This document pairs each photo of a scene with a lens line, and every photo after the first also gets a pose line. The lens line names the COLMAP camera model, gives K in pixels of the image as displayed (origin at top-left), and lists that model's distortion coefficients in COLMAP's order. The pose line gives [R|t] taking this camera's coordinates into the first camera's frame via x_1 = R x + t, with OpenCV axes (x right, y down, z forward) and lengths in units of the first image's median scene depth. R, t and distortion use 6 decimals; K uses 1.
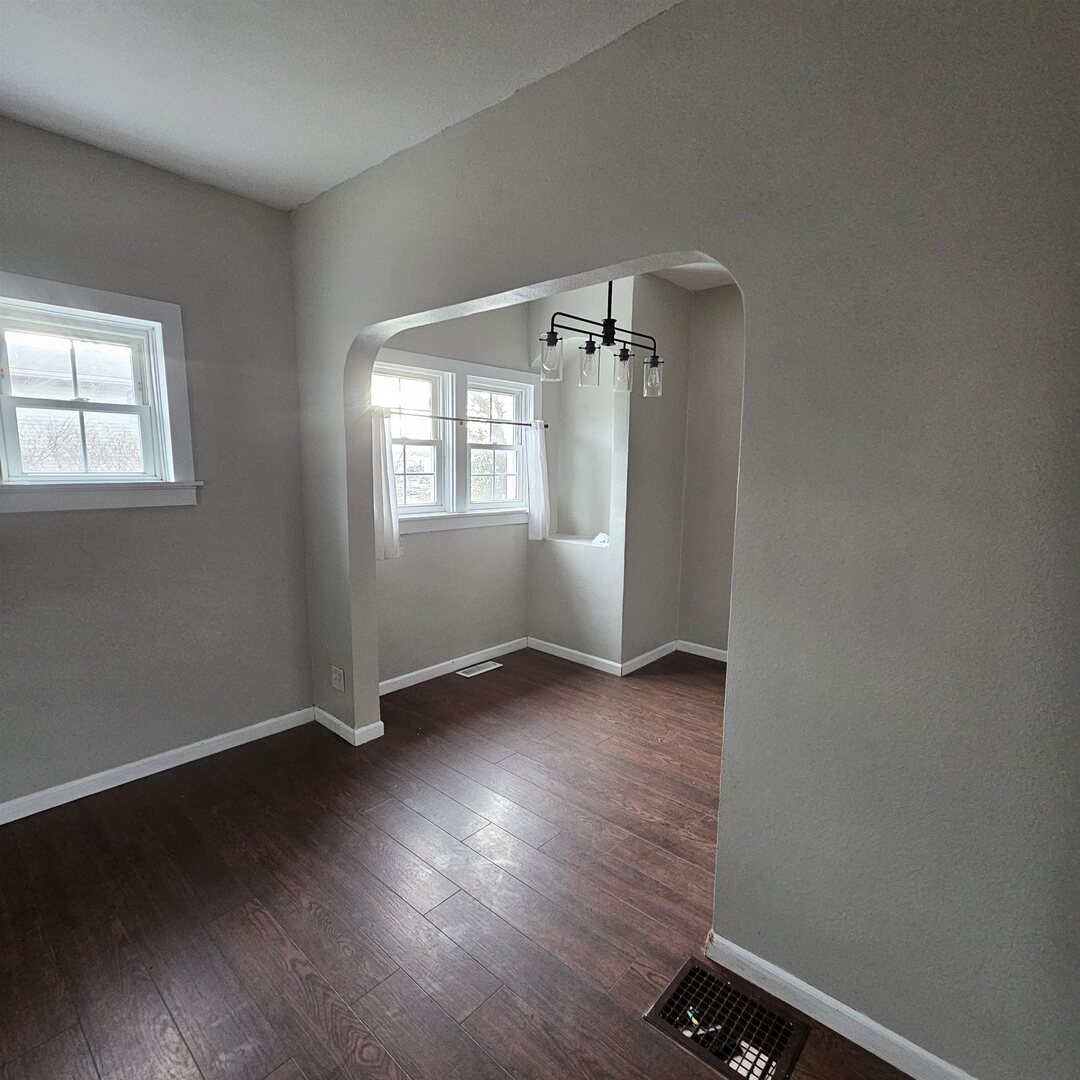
lens RADIAL K [[585.6, 0, 536.8], [0, 585.6, 545.7], [0, 0, 1]] dist [-0.003149, 0.001593]
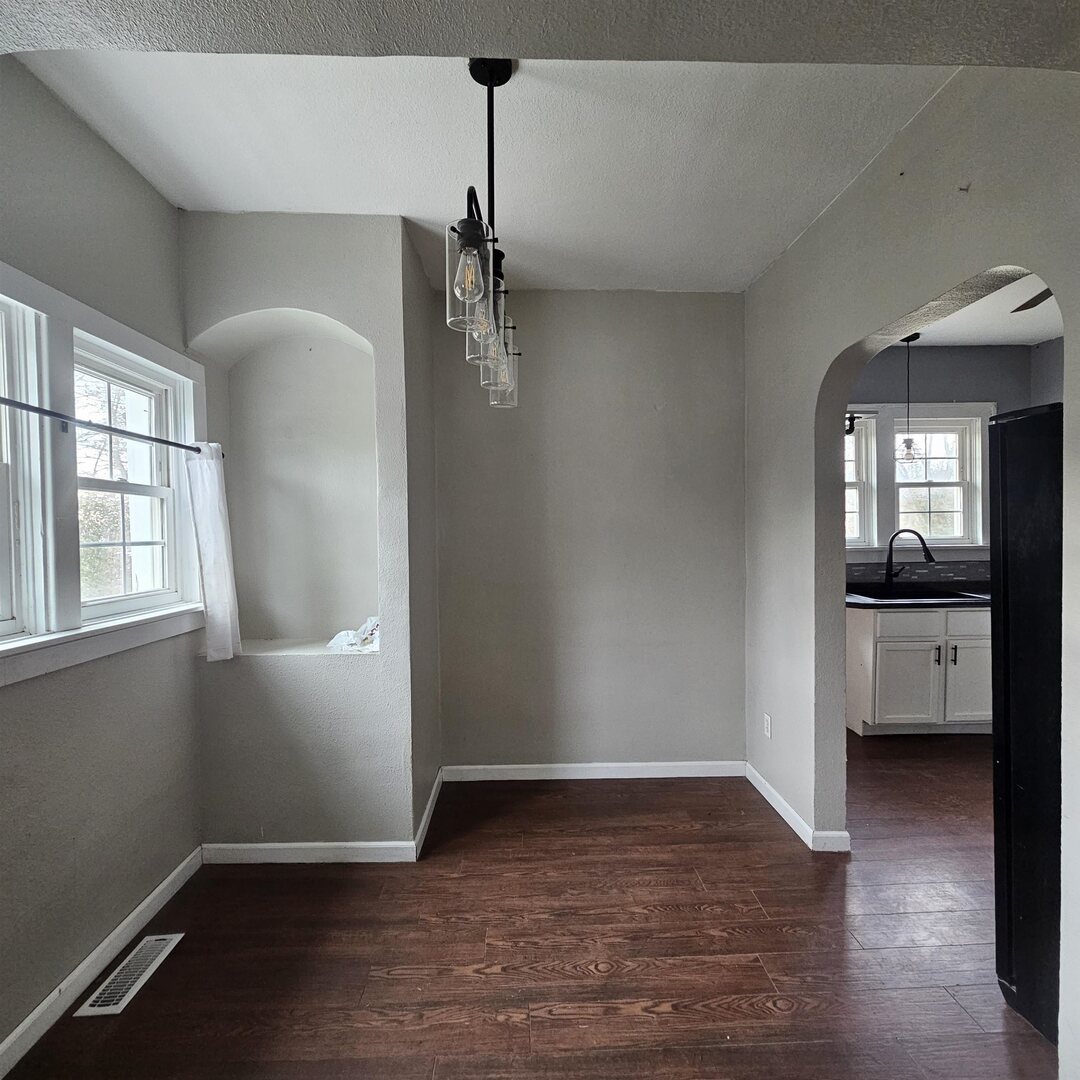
lens RADIAL K [[584.0, 0, 536.7], [0, 584.0, 551.7], [0, 0, 1]] dist [-0.003235, 0.001020]
pose [[0.721708, -0.043903, 0.690804, -0.204249], [0.118304, 0.991126, -0.060607, -0.053892], [-0.682013, 0.125465, 0.720498, 0.517374]]
